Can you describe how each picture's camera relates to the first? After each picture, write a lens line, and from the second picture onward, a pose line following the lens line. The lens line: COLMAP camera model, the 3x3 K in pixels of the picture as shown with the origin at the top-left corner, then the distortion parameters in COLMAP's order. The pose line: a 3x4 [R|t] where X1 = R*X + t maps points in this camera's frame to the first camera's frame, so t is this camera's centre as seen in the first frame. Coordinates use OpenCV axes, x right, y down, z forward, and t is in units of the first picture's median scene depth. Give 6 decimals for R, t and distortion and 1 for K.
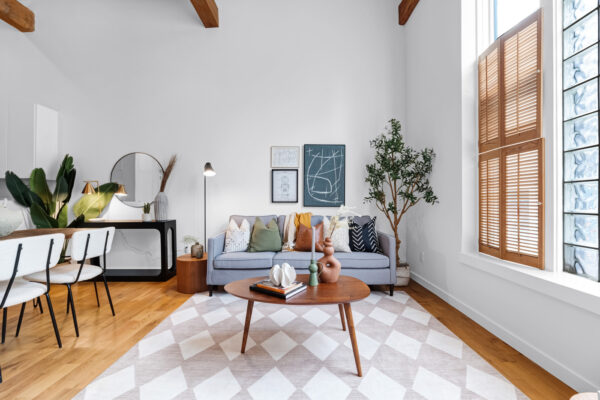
lens RADIAL K [[249.2, 0, 298.2], [0, 249.2, 202.4], [0, 0, 1]] dist [-0.010923, 0.000281]
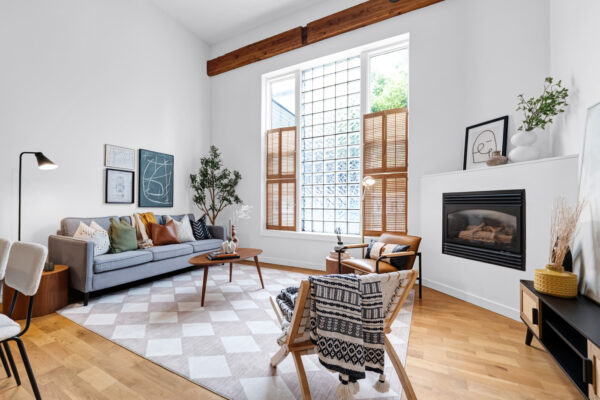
lens RADIAL K [[249.2, 0, 288.5], [0, 249.2, 207.9], [0, 0, 1]] dist [-0.010923, 0.000281]
pose [[0.473801, -0.008956, 0.880586, -0.716388], [-0.007181, 0.999876, 0.014033, 0.000201], [-0.880603, -0.012972, 0.473678, -0.078559]]
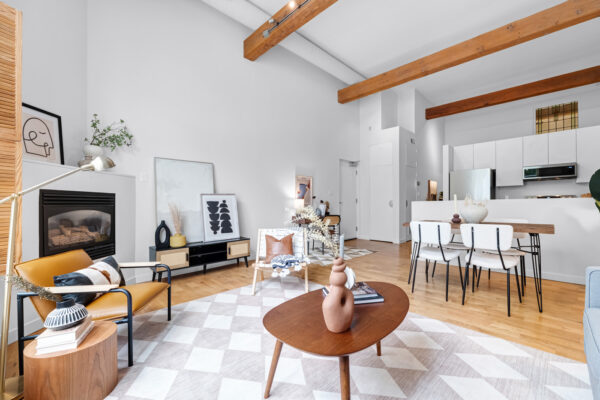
lens RADIAL K [[249.2, 0, 301.1], [0, 249.2, 203.1], [0, 0, 1]] dist [-0.010923, 0.000281]
pose [[-0.706904, 0.005454, -0.707289, 0.392636], [0.012066, 0.999918, -0.004348, 0.001924], [0.707207, -0.011608, -0.706911, 0.836288]]
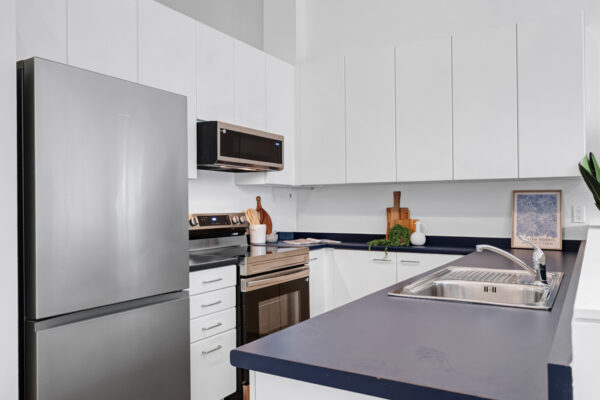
lens RADIAL K [[470.5, 0, 303.0], [0, 470.5, 201.3], [0, 0, 1]] dist [0.007963, -0.000170]
pose [[0.863514, -0.008076, -0.504261, -1.186097], [0.004229, 0.999953, -0.008772, -0.050215], [0.504307, 0.005442, 0.863507, -0.024374]]
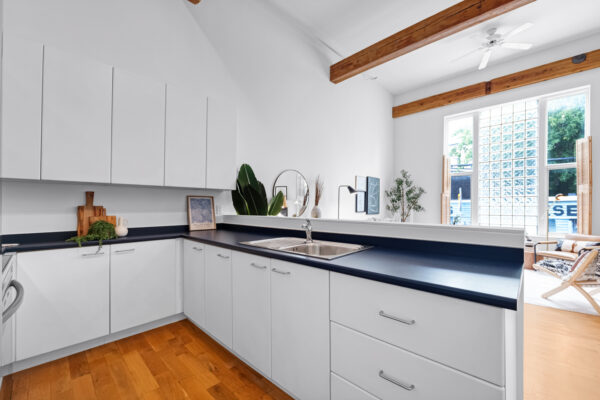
lens RADIAL K [[249.2, 0, 302.7], [0, 249.2, 209.7], [0, 0, 1]] dist [-0.010923, 0.000281]
pose [[0.677121, -0.009235, 0.735814, -1.719799], [-0.000023, 0.999921, 0.012570, -0.040199], [-0.735872, -0.008528, 0.677067, 0.239291]]
